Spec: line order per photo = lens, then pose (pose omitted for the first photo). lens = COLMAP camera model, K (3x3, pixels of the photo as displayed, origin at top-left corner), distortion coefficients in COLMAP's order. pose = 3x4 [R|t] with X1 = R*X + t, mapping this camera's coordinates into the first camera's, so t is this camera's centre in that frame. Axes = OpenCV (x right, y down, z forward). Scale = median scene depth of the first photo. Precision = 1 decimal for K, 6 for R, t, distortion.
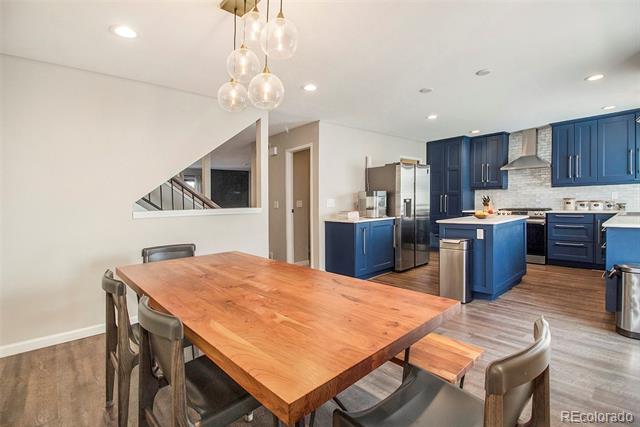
lens RADIAL K [[302.9, 0, 319.7], [0, 302.9, 207.6], [0, 0, 1]] dist [-0.004723, -0.002479]
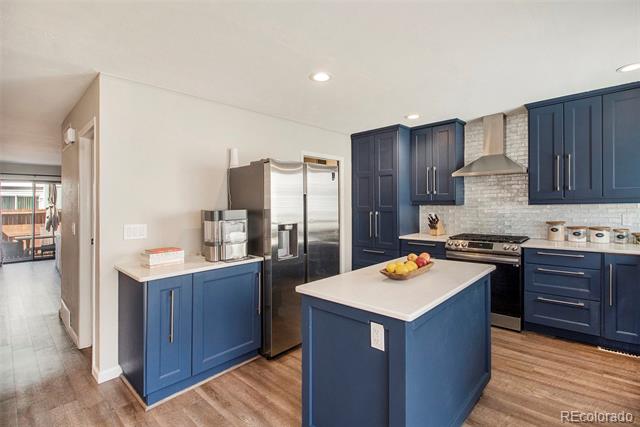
lens RADIAL K [[302.9, 0, 312.3], [0, 302.9, 202.2], [0, 0, 1]] dist [-0.004723, -0.002479]
pose [[0.997799, 0.011211, 0.065362, 0.276459], [-0.009194, 0.999475, -0.031082, -0.049054], [-0.065676, 0.030412, 0.997377, 0.401418]]
